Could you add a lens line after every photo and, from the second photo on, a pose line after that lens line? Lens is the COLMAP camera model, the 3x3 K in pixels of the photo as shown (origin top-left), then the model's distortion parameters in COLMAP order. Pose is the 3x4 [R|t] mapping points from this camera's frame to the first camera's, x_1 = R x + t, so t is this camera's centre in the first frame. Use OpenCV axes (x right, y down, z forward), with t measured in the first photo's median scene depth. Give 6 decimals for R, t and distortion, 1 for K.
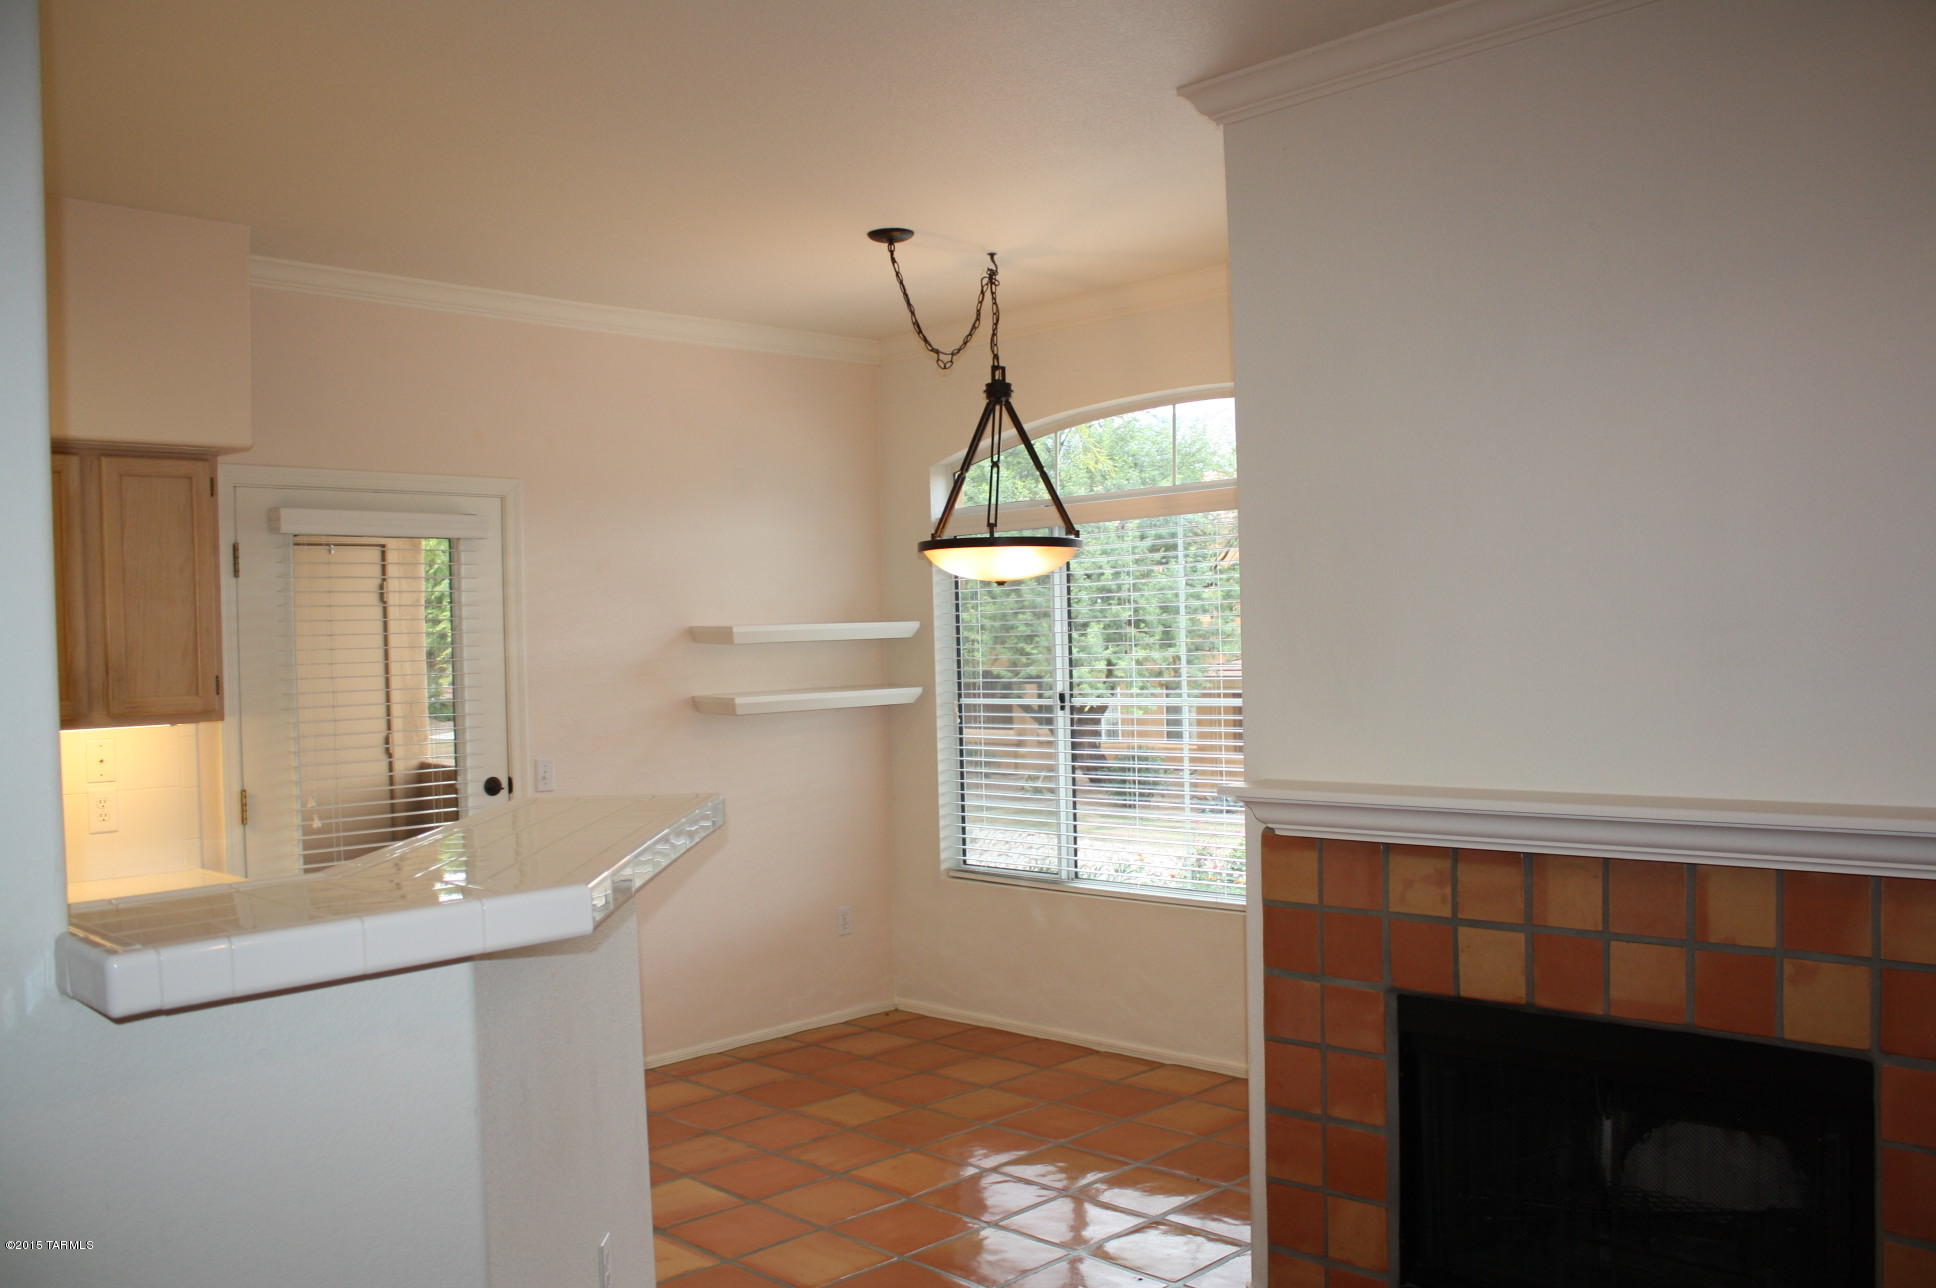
lens RADIAL K [[1626.4, 0, 968.0], [0, 1626.4, 644.0], [0, 0, 1]] dist [-0.173684, 0.162484]
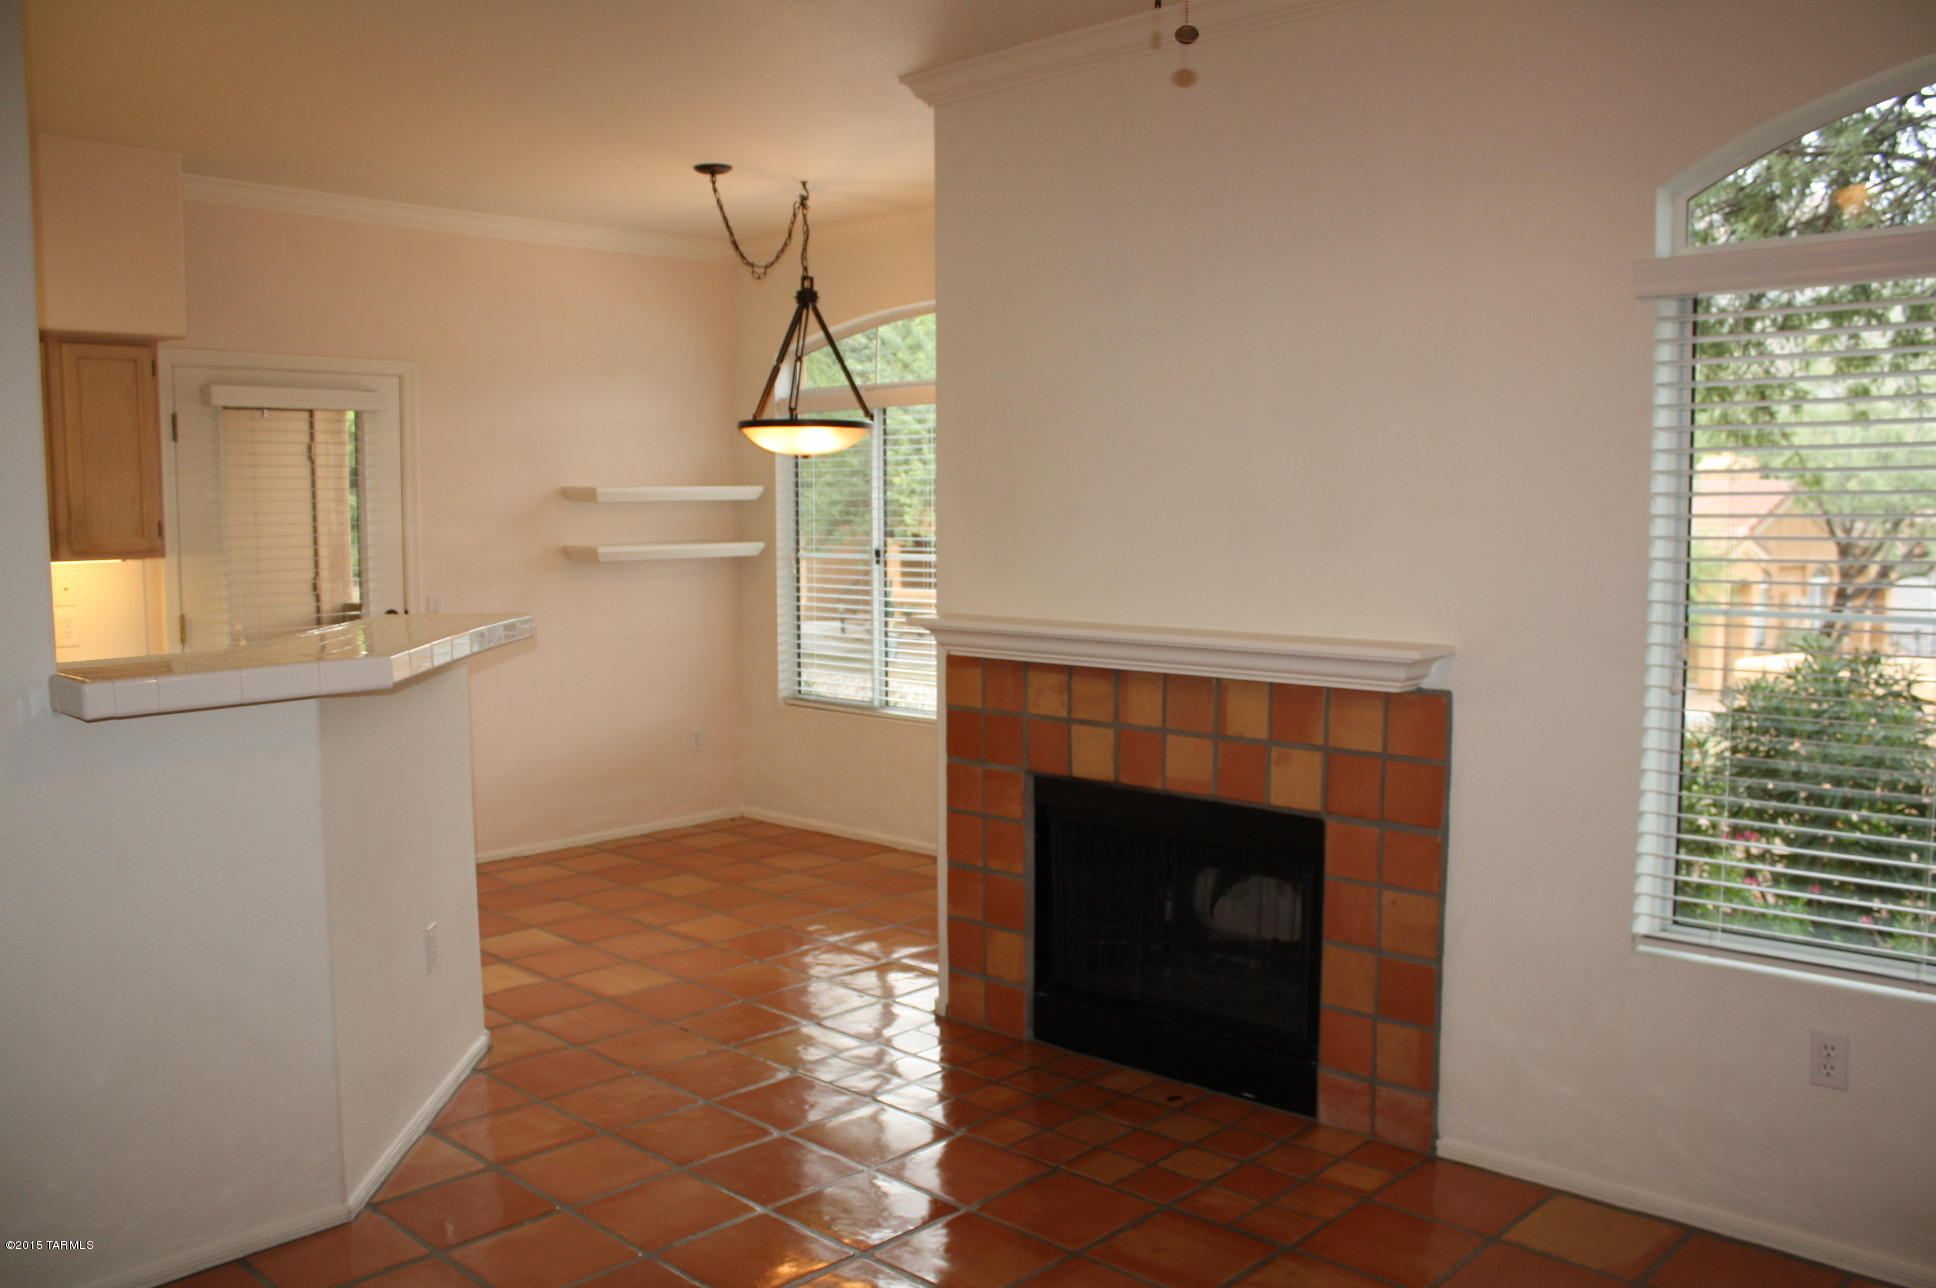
lens RADIAL K [[1626.4, 0, 968.0], [0, 1626.4, 644.0], [0, 0, 1]] dist [-0.173684, 0.162484]
pose [[0.999443, 0.021898, 0.025167, 0.120704], [-0.023927, 0.996234, 0.083339, -0.001713], [-0.023247, -0.083894, 0.996203, -0.234272]]
